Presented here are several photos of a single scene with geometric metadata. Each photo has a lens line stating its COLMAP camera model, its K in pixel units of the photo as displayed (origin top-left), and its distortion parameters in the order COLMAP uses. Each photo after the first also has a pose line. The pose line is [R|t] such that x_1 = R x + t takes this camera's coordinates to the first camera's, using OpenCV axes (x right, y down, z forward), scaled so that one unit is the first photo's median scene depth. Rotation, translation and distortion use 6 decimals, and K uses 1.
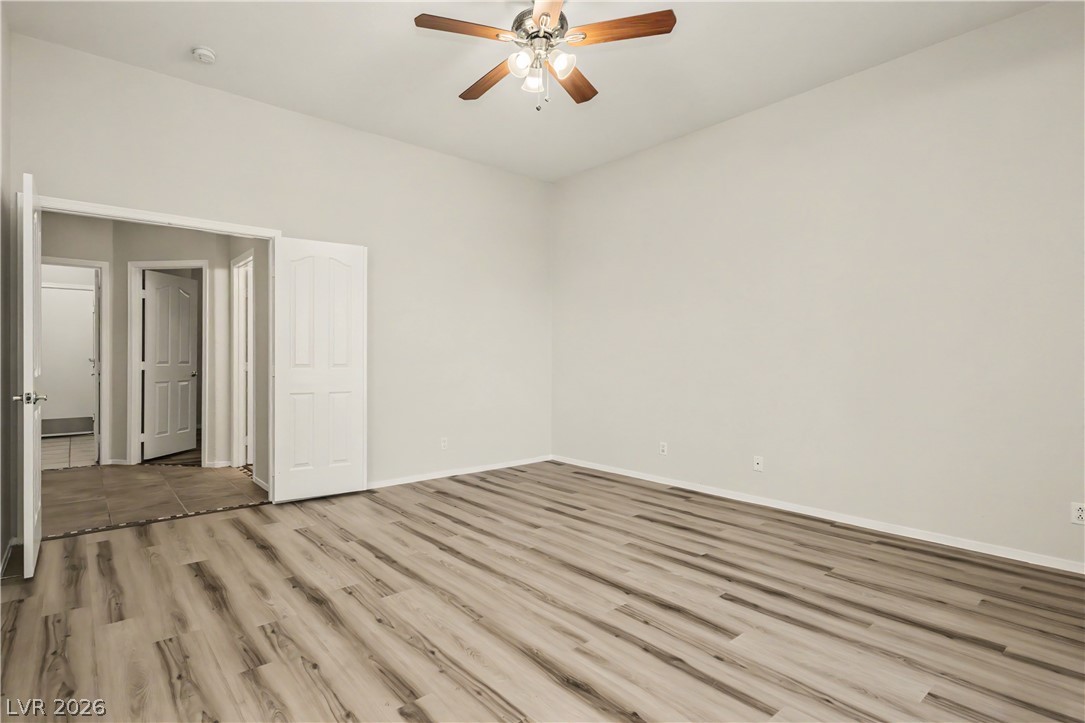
lens RADIAL K [[526.8, 0, 469.0], [0, 526.8, 372.2], [0, 0, 1]] dist [0.004410, -0.000341]
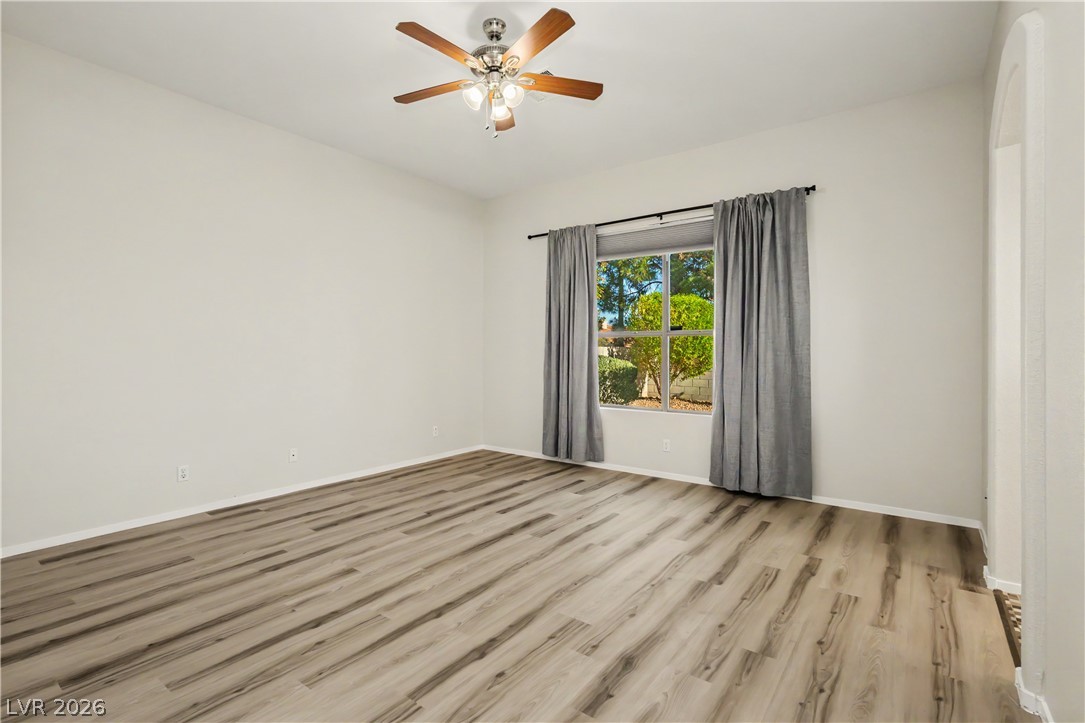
lens RADIAL K [[508.4, 0, 521.9], [0, 508.4, 354.9], [0, 0, 1]] dist [0.004488, 0.000332]
pose [[-0.260120, -0.006796, 0.965552, -0.865161], [0.027472, 0.999518, 0.014436, -0.055392], [-0.965186, 0.030281, -0.259808, 1.159151]]
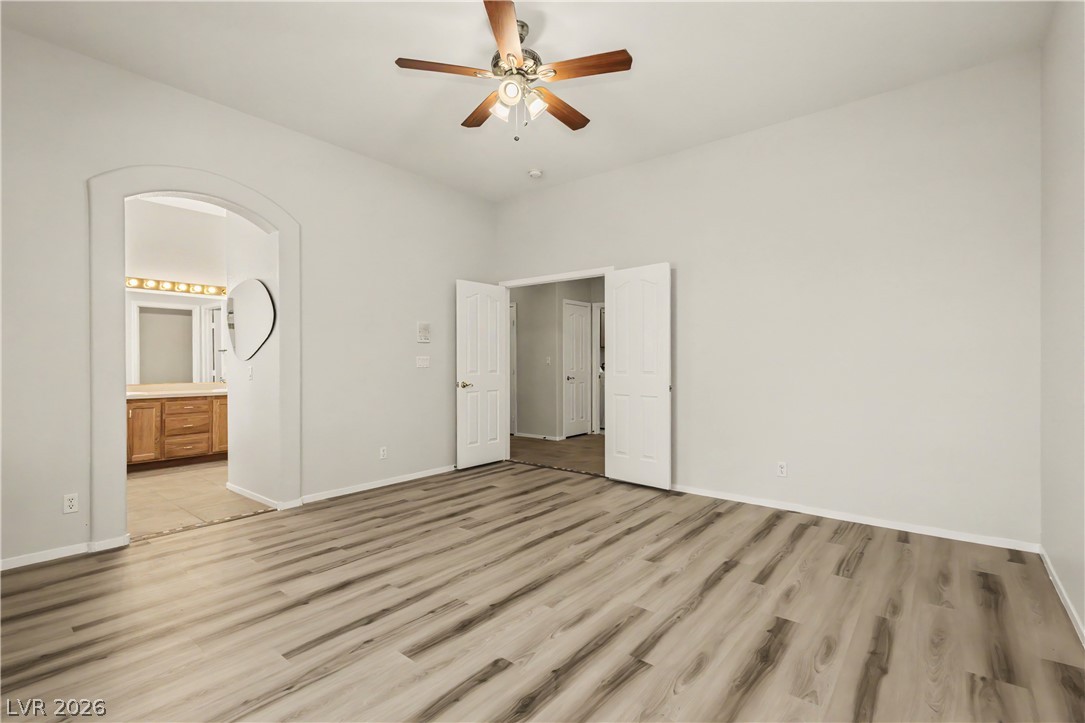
lens RADIAL K [[496.9, 0, 542.8], [0, 496.9, 363.0], [0, 0, 1]] dist [0.004262, -0.000260]
pose [[0.245600, -0.003921, -0.969363, 1.095395], [-0.027234, 0.999569, -0.010943, -0.024813], [0.968989, 0.029087, 0.245388, 0.755620]]
